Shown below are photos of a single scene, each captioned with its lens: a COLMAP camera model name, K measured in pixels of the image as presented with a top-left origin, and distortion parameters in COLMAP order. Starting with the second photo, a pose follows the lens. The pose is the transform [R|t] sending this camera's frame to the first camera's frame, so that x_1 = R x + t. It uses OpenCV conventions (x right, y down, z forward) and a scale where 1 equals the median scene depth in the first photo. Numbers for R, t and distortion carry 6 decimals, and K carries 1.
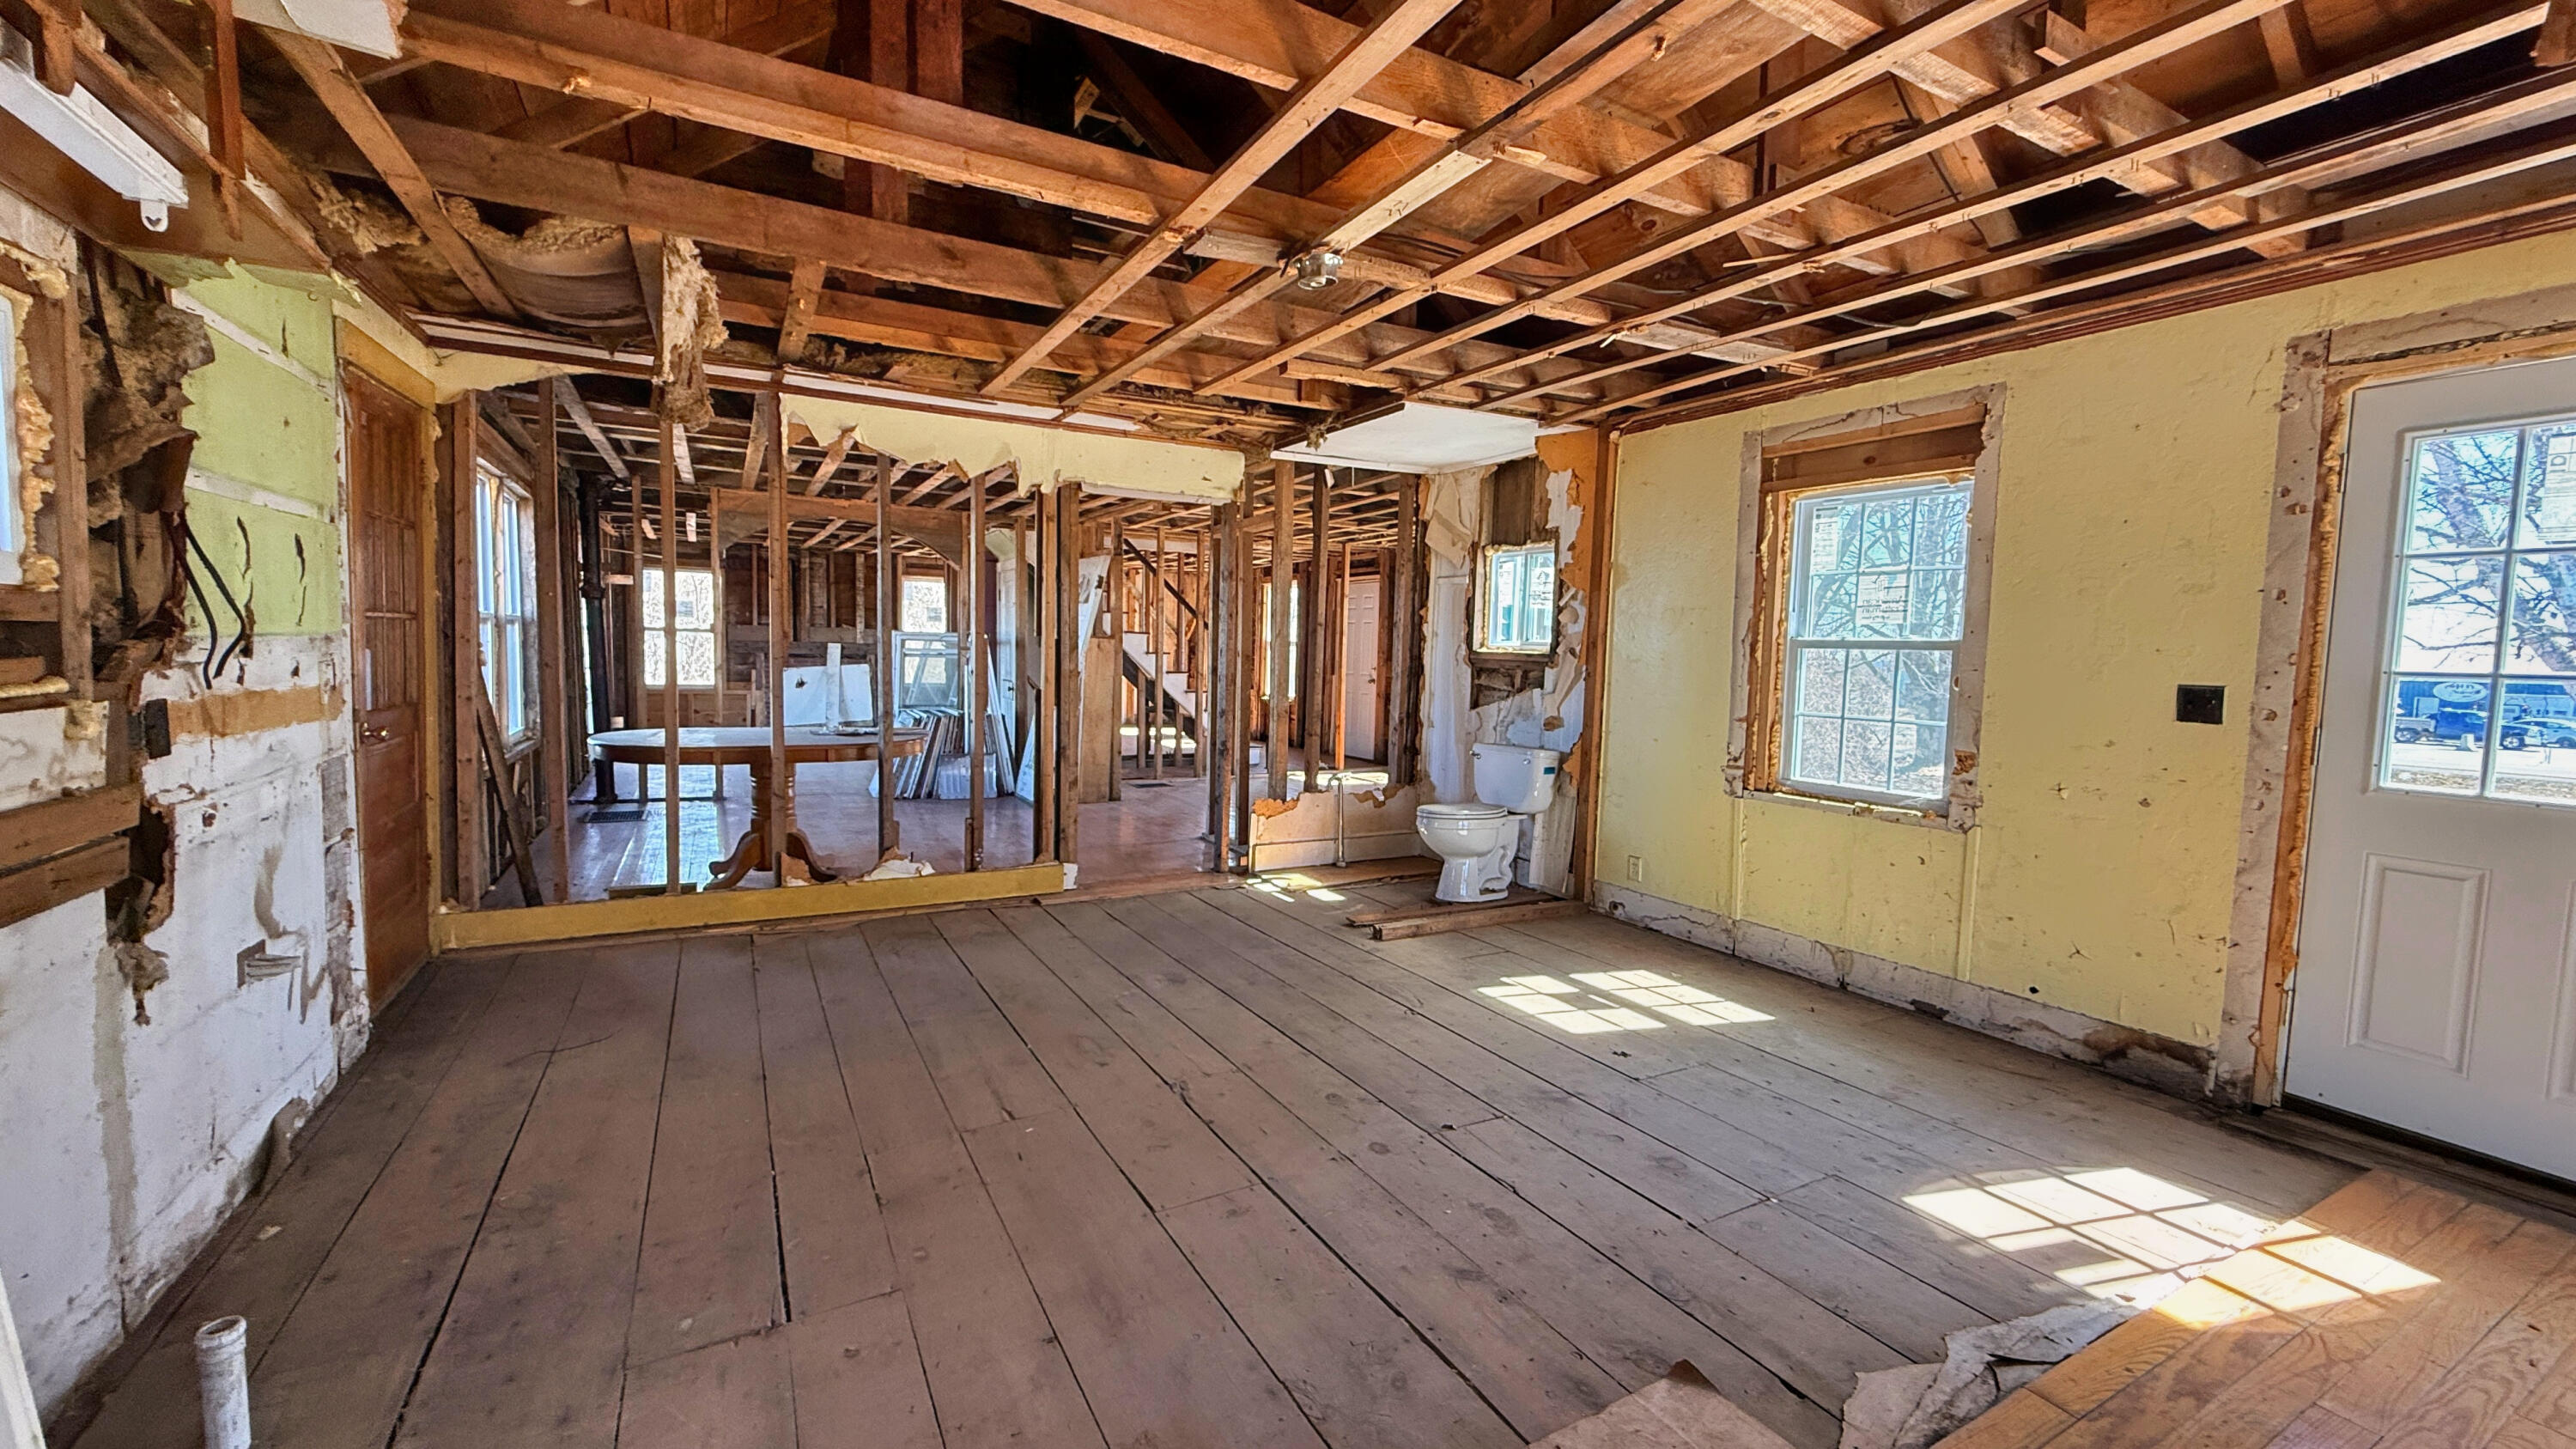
lens RADIAL K [[1026.4, 0, 1288.0], [0, 1026.4, 724.5], [0, 0, 1]] dist [0.002079, 0.000241]
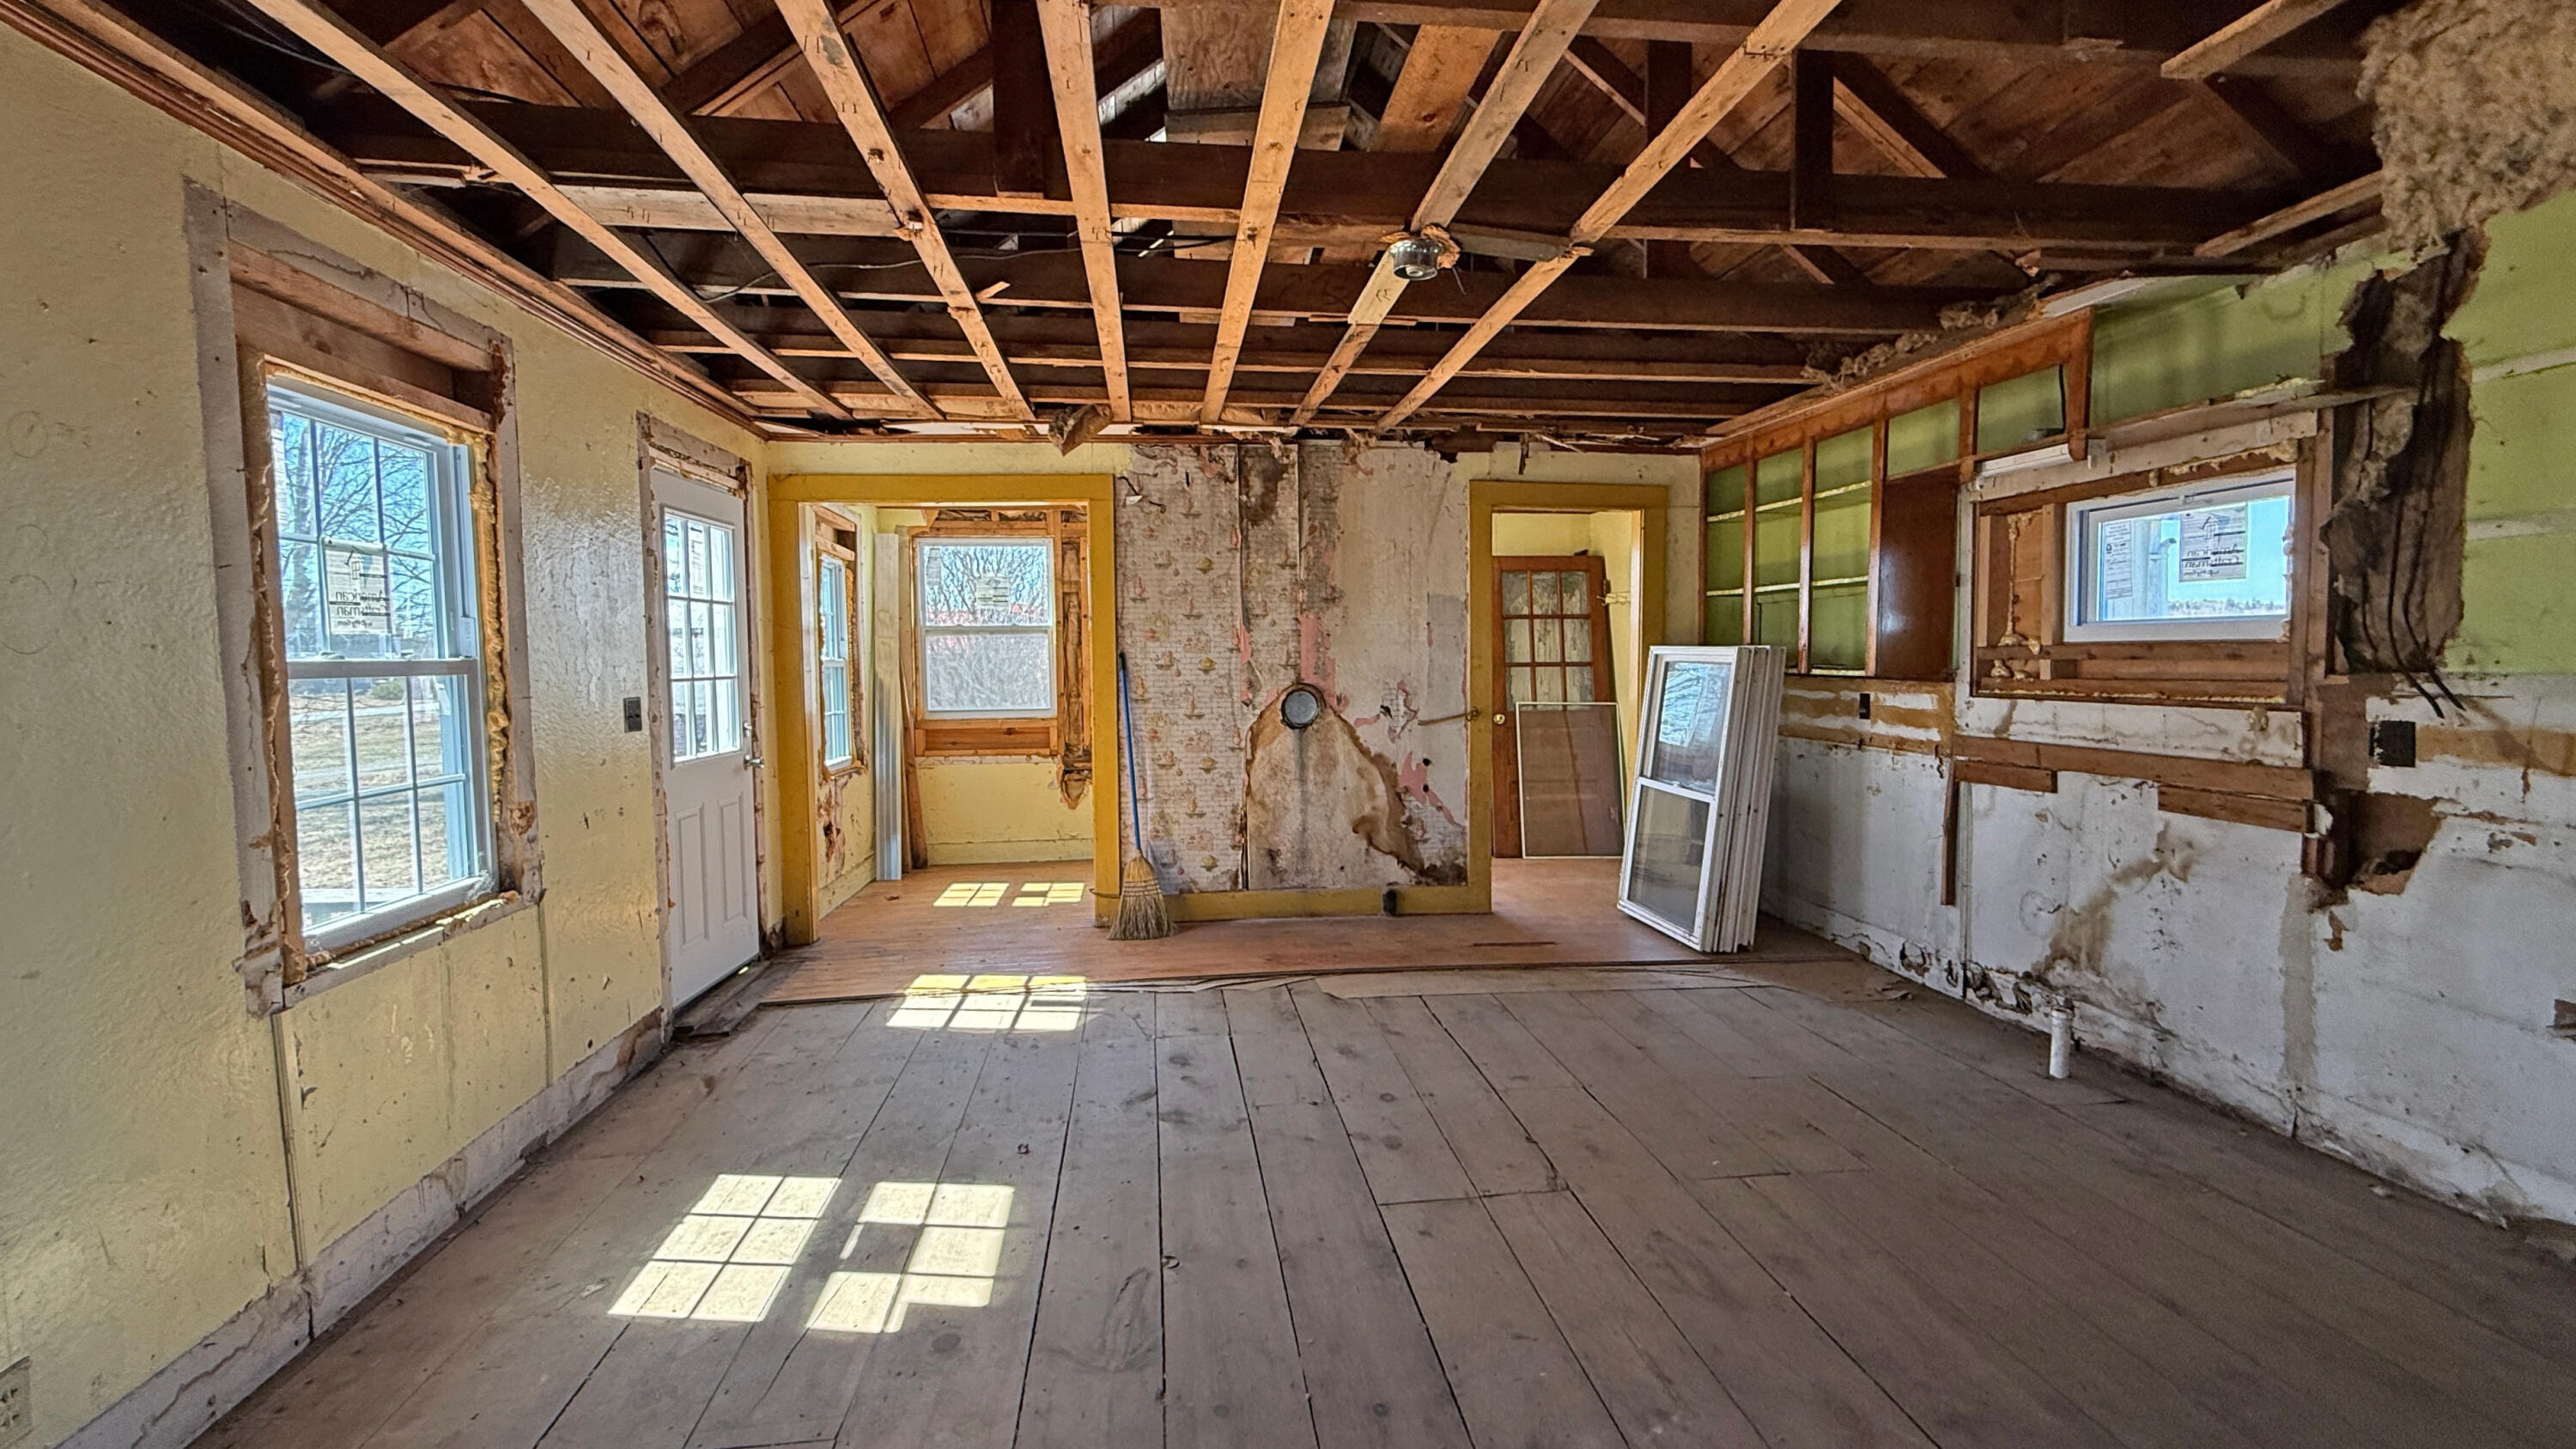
lens RADIAL K [[1080.6, 0, 1288.0], [0, 1080.6, 724.5], [0, 0, 1]] dist [-0.001387, -0.000169]
pose [[-0.929011, -0.031991, 0.368666, -0.202542], [0.023565, 0.989120, 0.145214, -0.155875], [-0.369300, 0.143593, -0.918149, 1.734328]]
